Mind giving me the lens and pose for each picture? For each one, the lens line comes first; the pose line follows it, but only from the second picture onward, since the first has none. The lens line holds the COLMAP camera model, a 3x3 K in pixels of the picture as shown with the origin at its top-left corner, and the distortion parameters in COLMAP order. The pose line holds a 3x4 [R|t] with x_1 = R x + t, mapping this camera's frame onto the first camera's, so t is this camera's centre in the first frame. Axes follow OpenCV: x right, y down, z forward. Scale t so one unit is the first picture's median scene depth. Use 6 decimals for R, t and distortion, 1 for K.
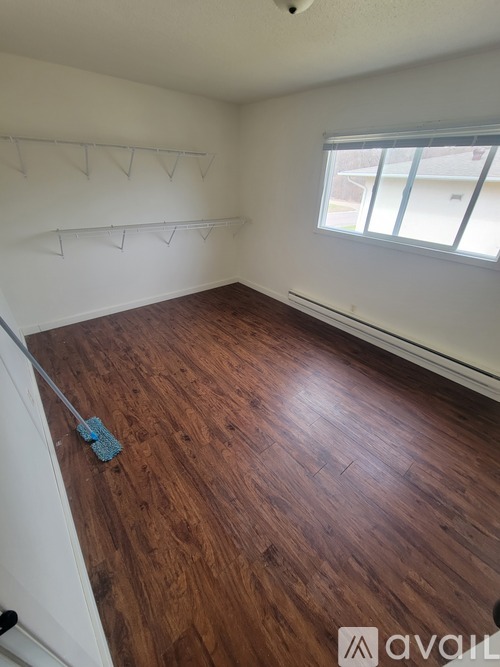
lens RADIAL K [[272.9, 0, 253.2], [0, 272.9, 333.3], [0, 0, 1]] dist [-0.000271, -0.000868]
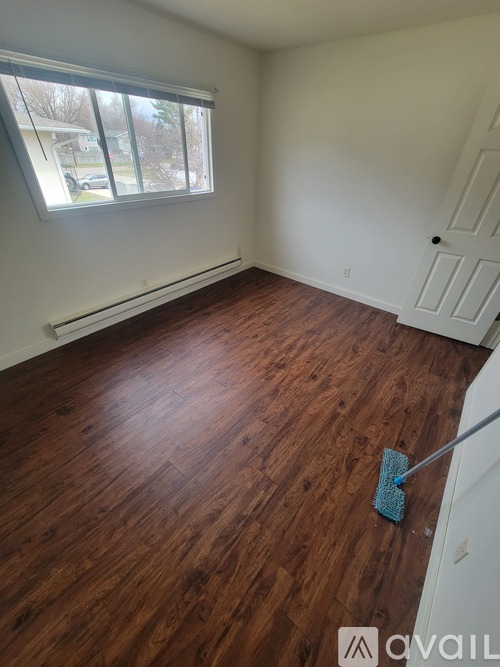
lens RADIAL K [[272.9, 0, 254.6], [0, 272.9, 334.0], [0, 0, 1]] dist [-0.000271, -0.000868]
pose [[-0.178423, -0.595234, 0.783493, -0.768143], [0.458259, 0.654371, 0.601496, -0.531090], [-0.870726, 0.466363, 0.156016, 0.900770]]
